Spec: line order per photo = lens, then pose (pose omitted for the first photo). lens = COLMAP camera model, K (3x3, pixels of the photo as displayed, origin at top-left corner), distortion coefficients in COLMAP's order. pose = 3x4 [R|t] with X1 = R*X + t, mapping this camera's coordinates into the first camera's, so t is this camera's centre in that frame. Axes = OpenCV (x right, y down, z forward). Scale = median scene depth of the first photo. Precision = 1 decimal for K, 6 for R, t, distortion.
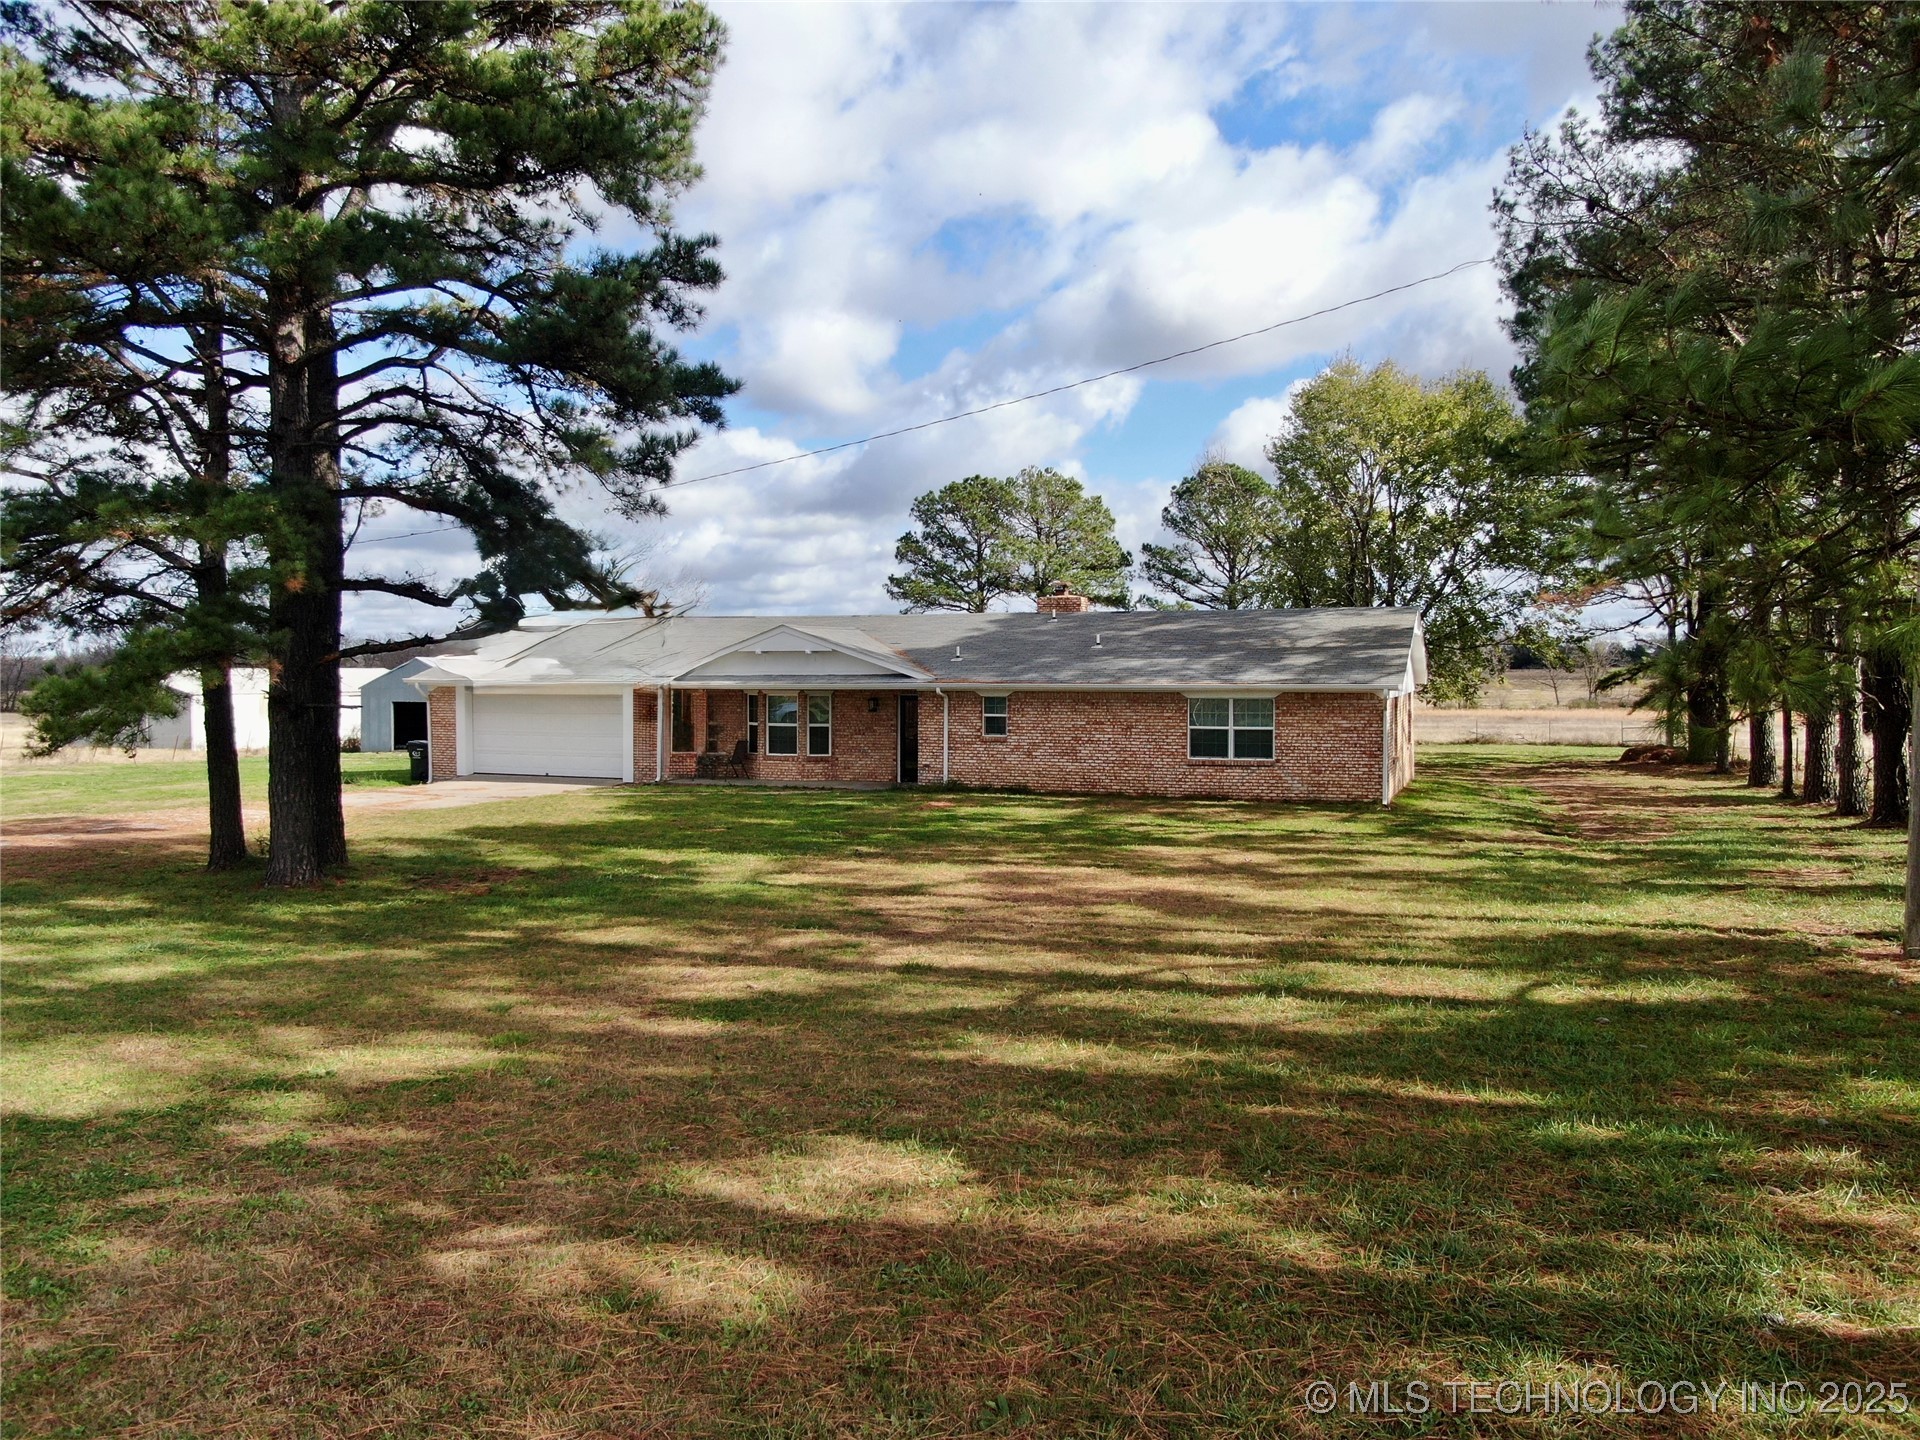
lens RADIAL K [[1401.2, 0, 993.3], [0, 1401.2, 718.3], [0, 0, 1]] dist [-0.014963, 0.002594]
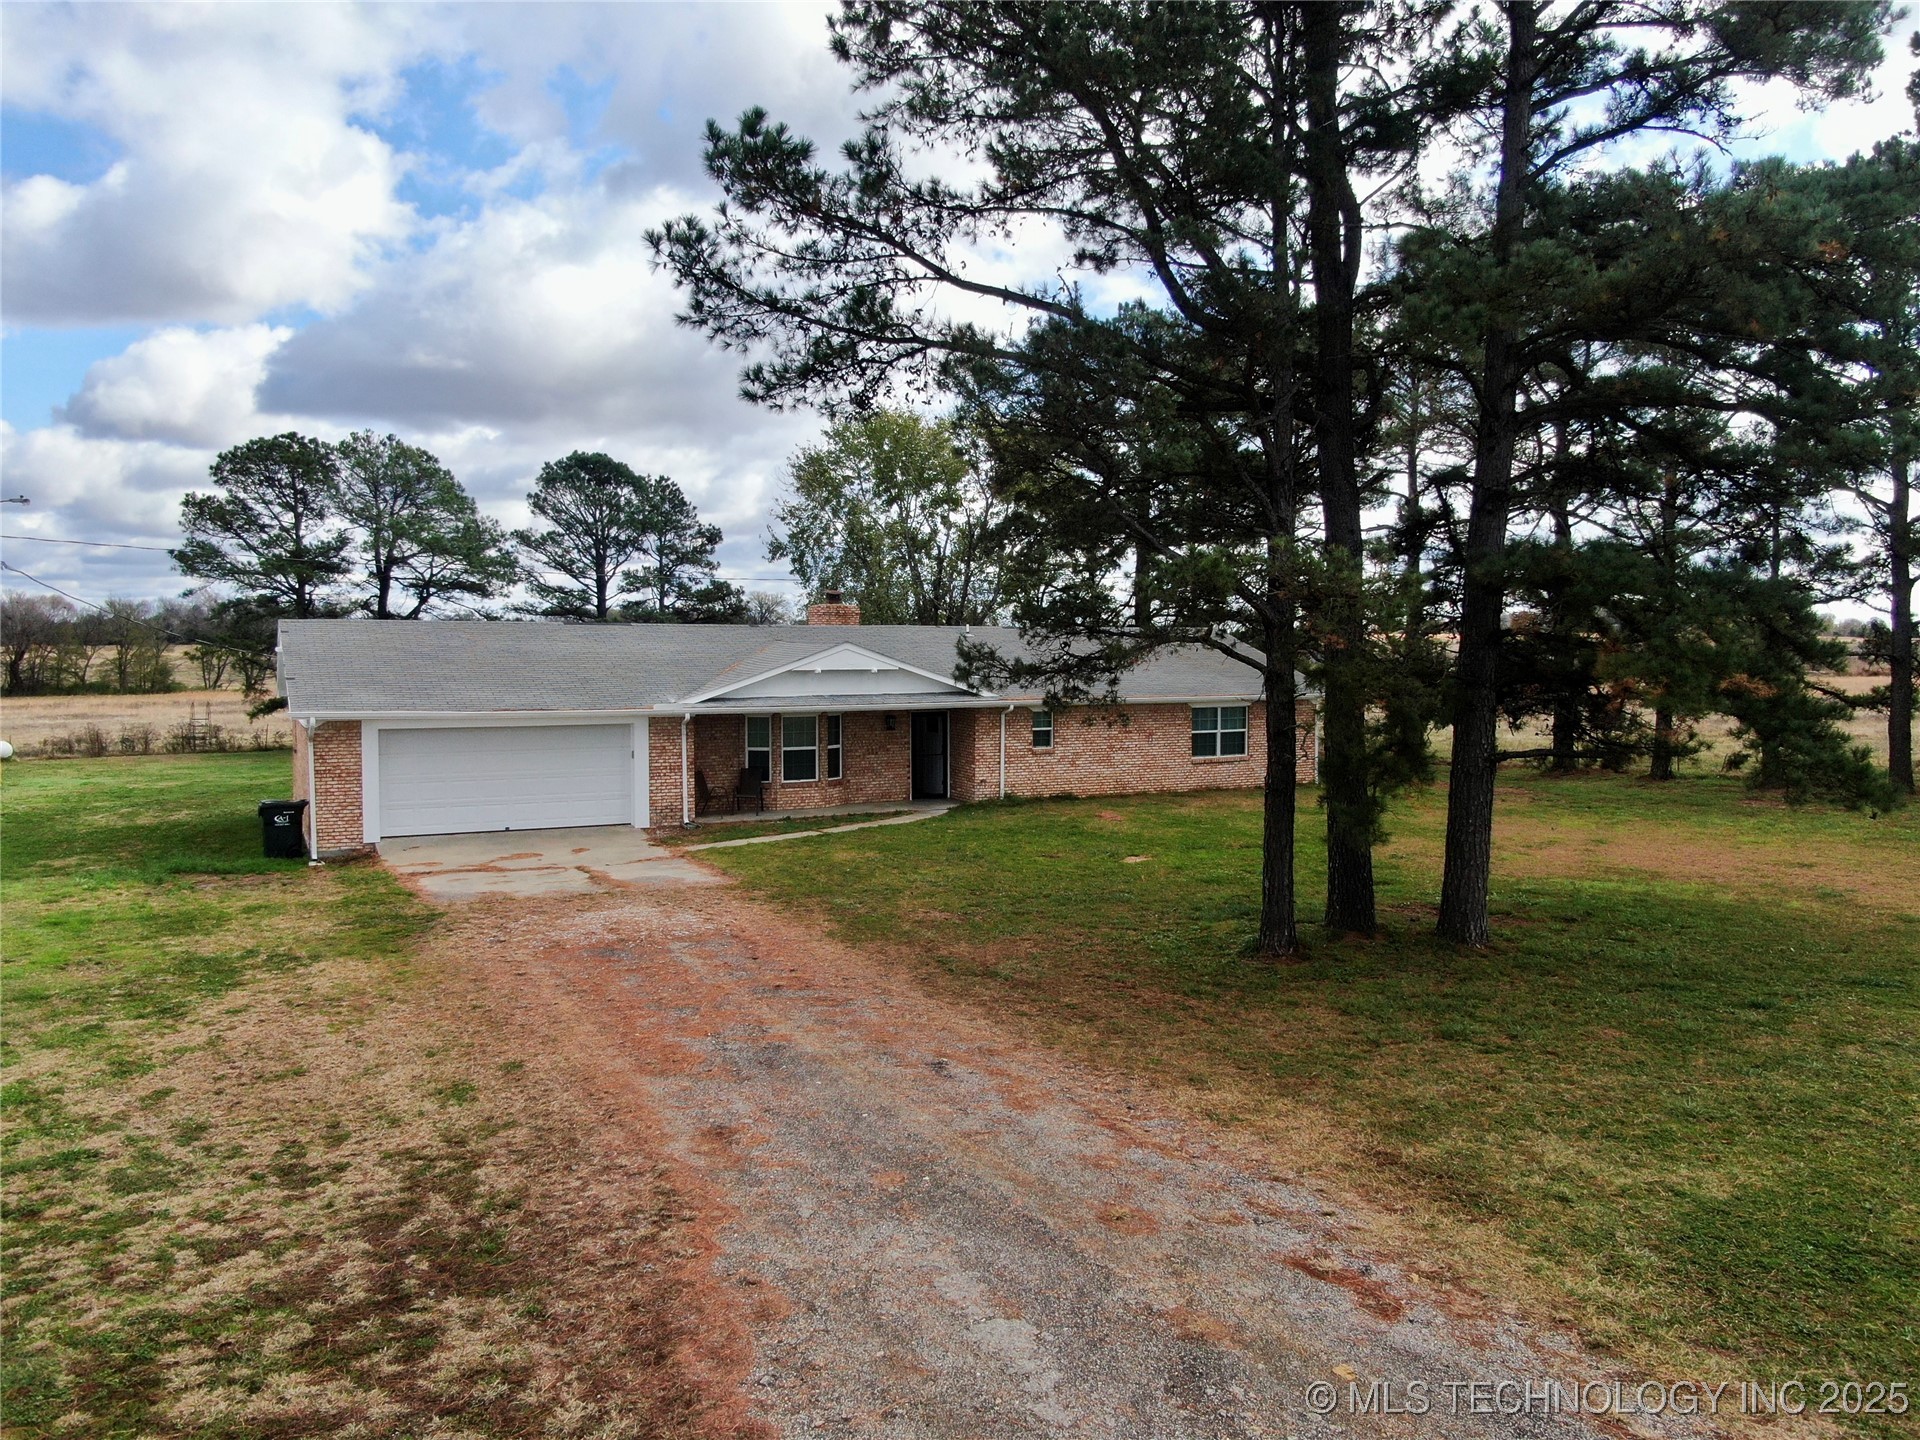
lens RADIAL K [[1401.2, 0, 993.3], [0, 1401.2, 718.3], [0, 0, 1]] dist [-0.014963, 0.002594]
pose [[0.664052, -0.032293, 0.746989, -0.817248], [0.029483, 0.999421, 0.016997, -0.029130], [-0.747105, 0.010736, 0.664619, 0.318962]]
